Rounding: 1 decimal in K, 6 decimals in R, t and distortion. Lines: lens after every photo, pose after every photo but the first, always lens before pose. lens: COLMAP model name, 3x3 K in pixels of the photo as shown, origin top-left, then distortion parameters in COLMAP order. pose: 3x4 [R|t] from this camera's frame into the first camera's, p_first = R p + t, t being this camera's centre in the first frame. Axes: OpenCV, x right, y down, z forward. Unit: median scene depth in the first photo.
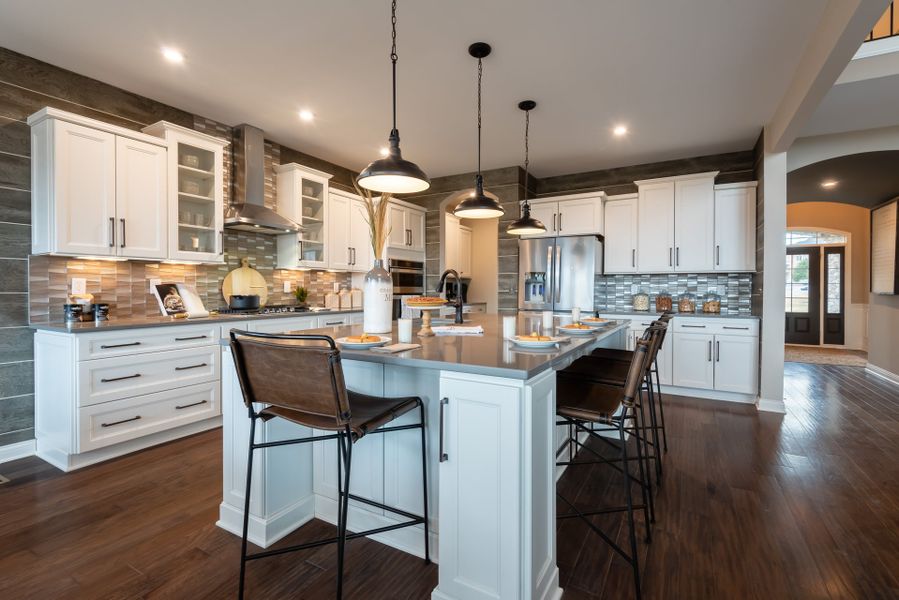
lens RADIAL K [[411.5, 0, 457.0], [0, 411.5, 289.2], [0, 0, 1]] dist [0.008499, -0.007692]
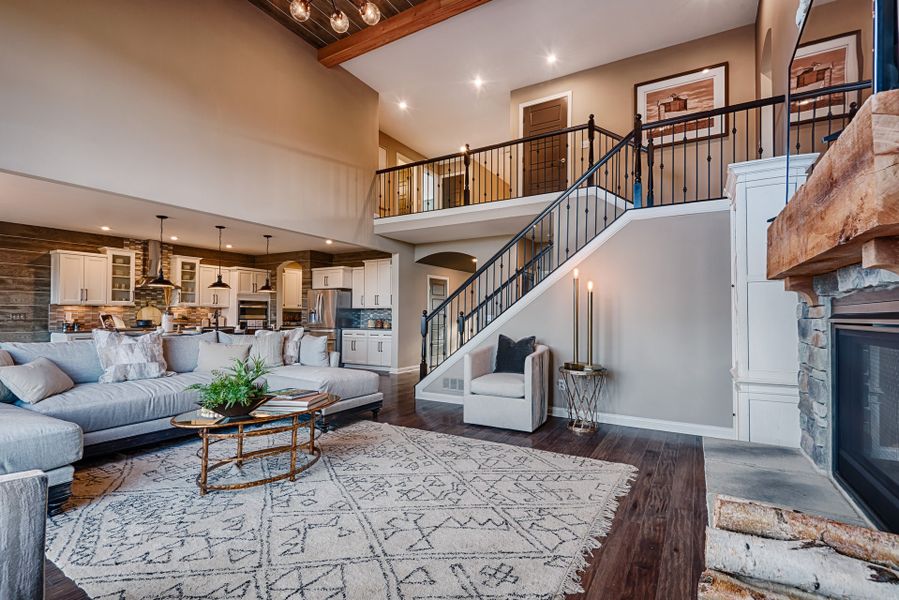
lens RADIAL K [[411.5, 0, 457.4], [0, 411.5, 302.9], [0, 0, 1]] dist [0.008499, -0.007692]
pose [[0.999977, -0.003310, -0.005837, 0.973257], [0.003129, 0.999521, -0.030774, -0.001836], [0.005936, 0.030755, 0.999509, -0.994767]]
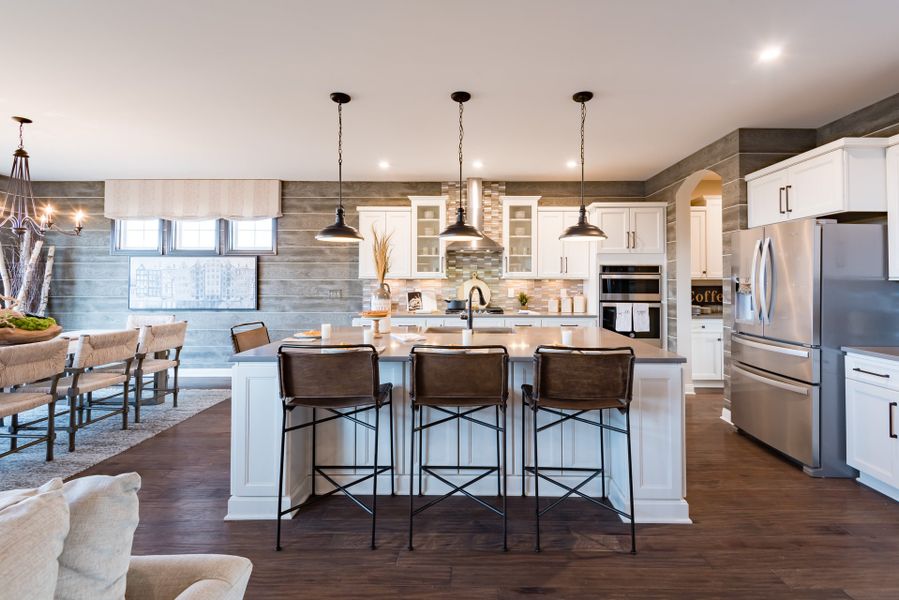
lens RADIAL K [[424.4, 0, 468.1], [0, 424.4, 270.4], [0, 0, 1]] dist [0.000932, -0.004810]
pose [[0.478813, -0.027127, -0.877498, 0.669092], [-0.000103, 0.999521, -0.030955, -0.035165], [0.877917, 0.014912, 0.478581, 0.279085]]
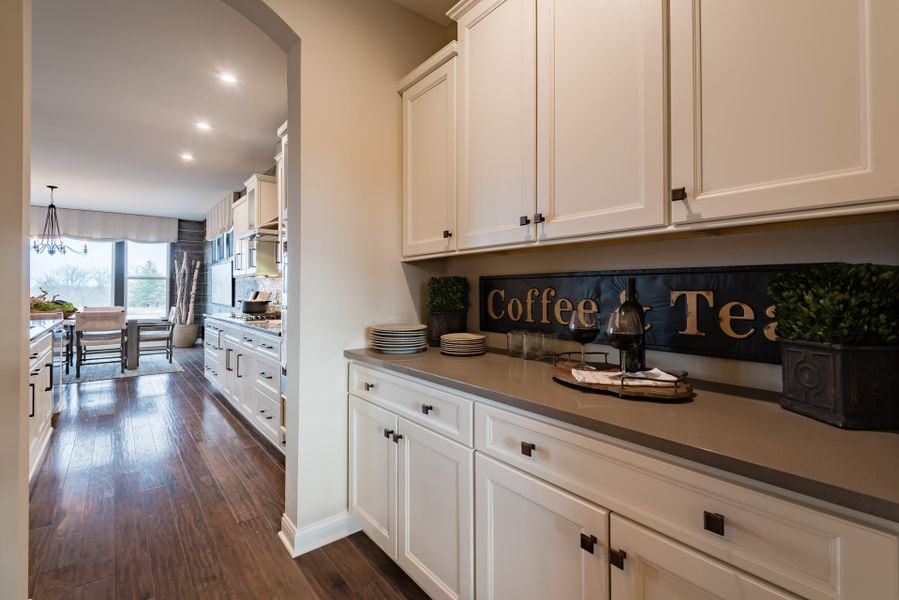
lens RADIAL K [[411.5, 0, 439.3], [0, 411.5, 280.3], [0, 0, 1]] dist [0.008499, -0.007692]
pose [[-0.379021, -0.019763, -0.925177, 0.295419], [0.002605, 0.999745, -0.022423, -0.012200], [0.925384, -0.010909, -0.378873, 1.625427]]
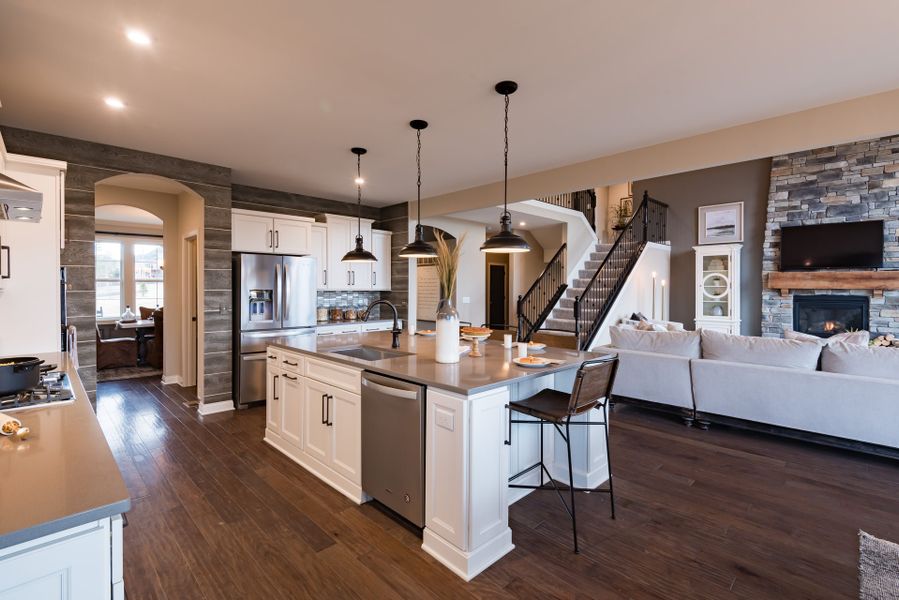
lens RADIAL K [[411.5, 0, 460.6], [0, 411.5, 288.6], [0, 0, 1]] dist [0.008499, -0.007692]
pose [[0.263557, -0.003747, 0.964637, -0.683566], [-0.002415, 0.999987, 0.004544, -0.056014], [-0.964641, -0.003527, 0.263544, 0.343312]]
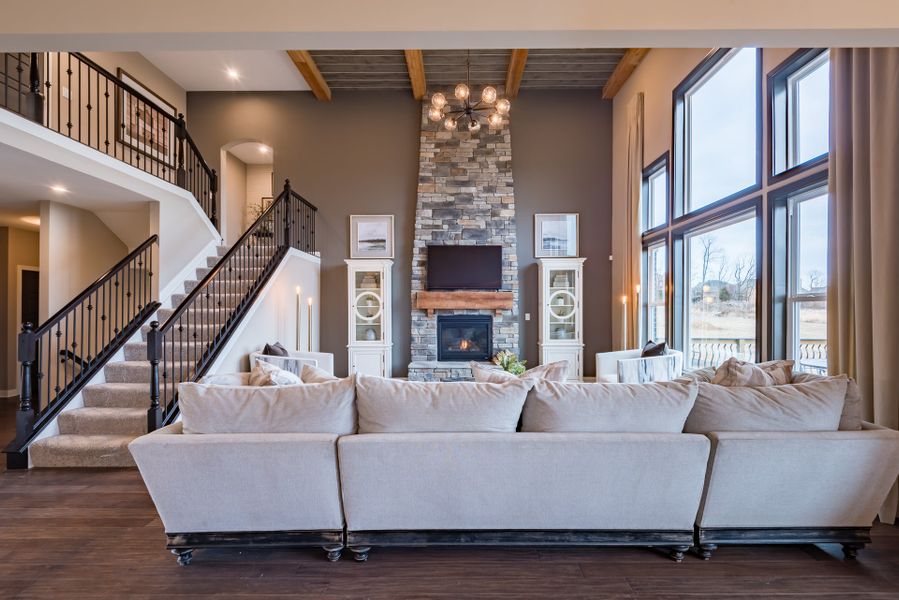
lens RADIAL K [[411.5, 0, 454.4], [0, 411.5, 307.7], [0, 0, 1]] dist [0.008499, -0.007692]
pose [[-0.481753, 0.009430, 0.876256, -0.161403], [0.003218, 0.999954, -0.008992, -0.040522], [-0.876301, -0.001513, -0.481762, 0.205888]]
